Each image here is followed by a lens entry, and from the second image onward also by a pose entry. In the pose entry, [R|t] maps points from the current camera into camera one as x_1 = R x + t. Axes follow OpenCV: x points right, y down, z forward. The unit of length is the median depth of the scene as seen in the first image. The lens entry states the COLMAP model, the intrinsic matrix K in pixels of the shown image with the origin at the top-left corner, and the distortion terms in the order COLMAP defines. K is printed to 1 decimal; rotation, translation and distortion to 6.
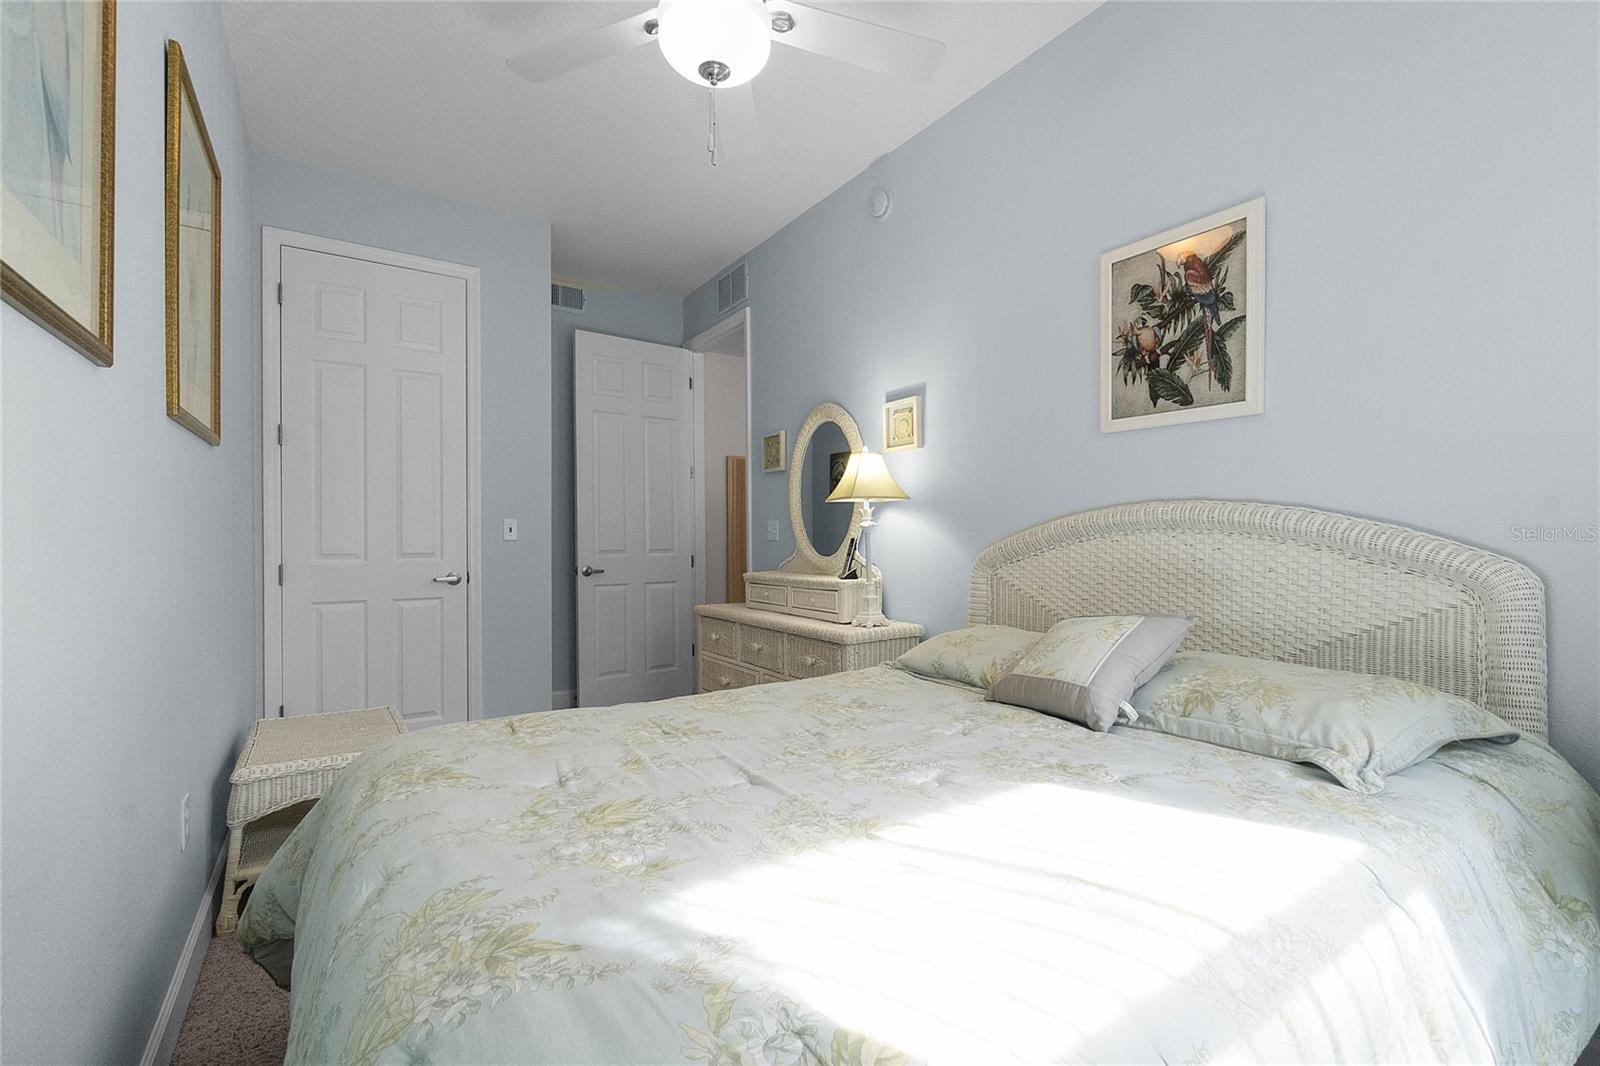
lens RADIAL K [[687.6, 0, 800.8], [0, 687.6, 528.0], [0, 0, 1]] dist [-0.005452, 0.002627]
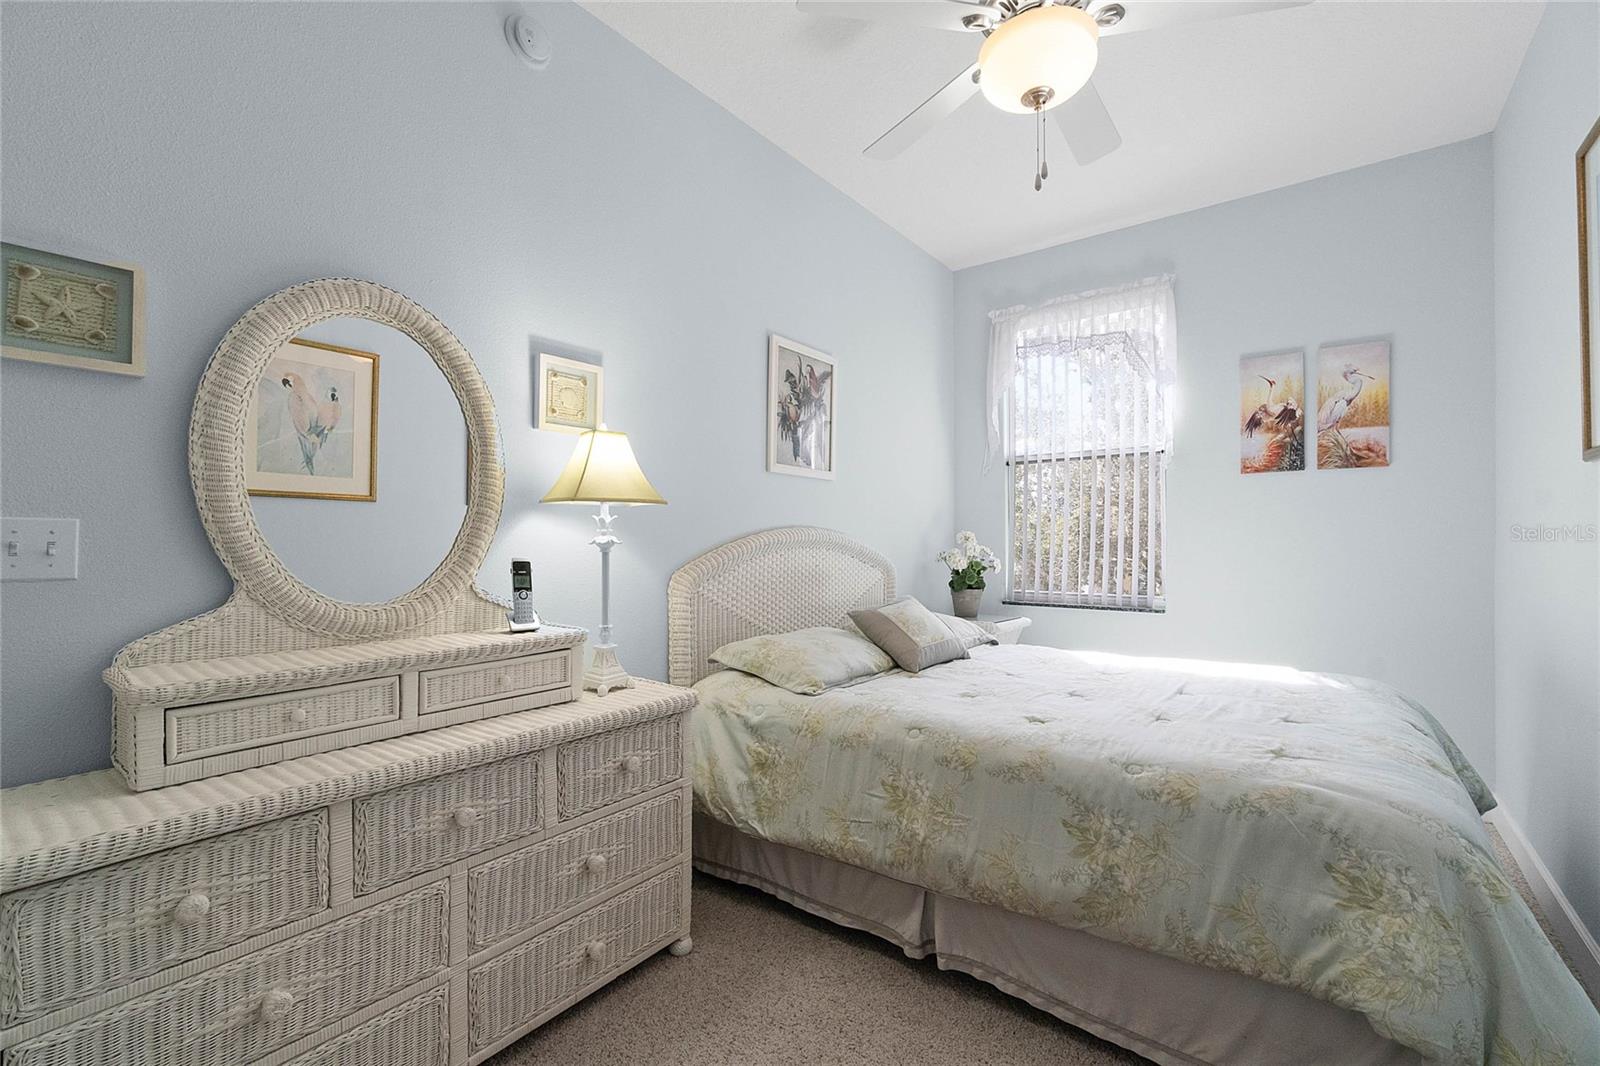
lens RADIAL K [[687.6, 0, 801.1], [0, 687.6, 540.8], [0, 0, 1]] dist [-0.005452, 0.002627]
pose [[-0.324141, 0.008661, 0.945969, -0.847157], [0.000515, 0.999960, -0.008979, 0.003122], [-0.946009, -0.002424, -0.324133, 1.450388]]
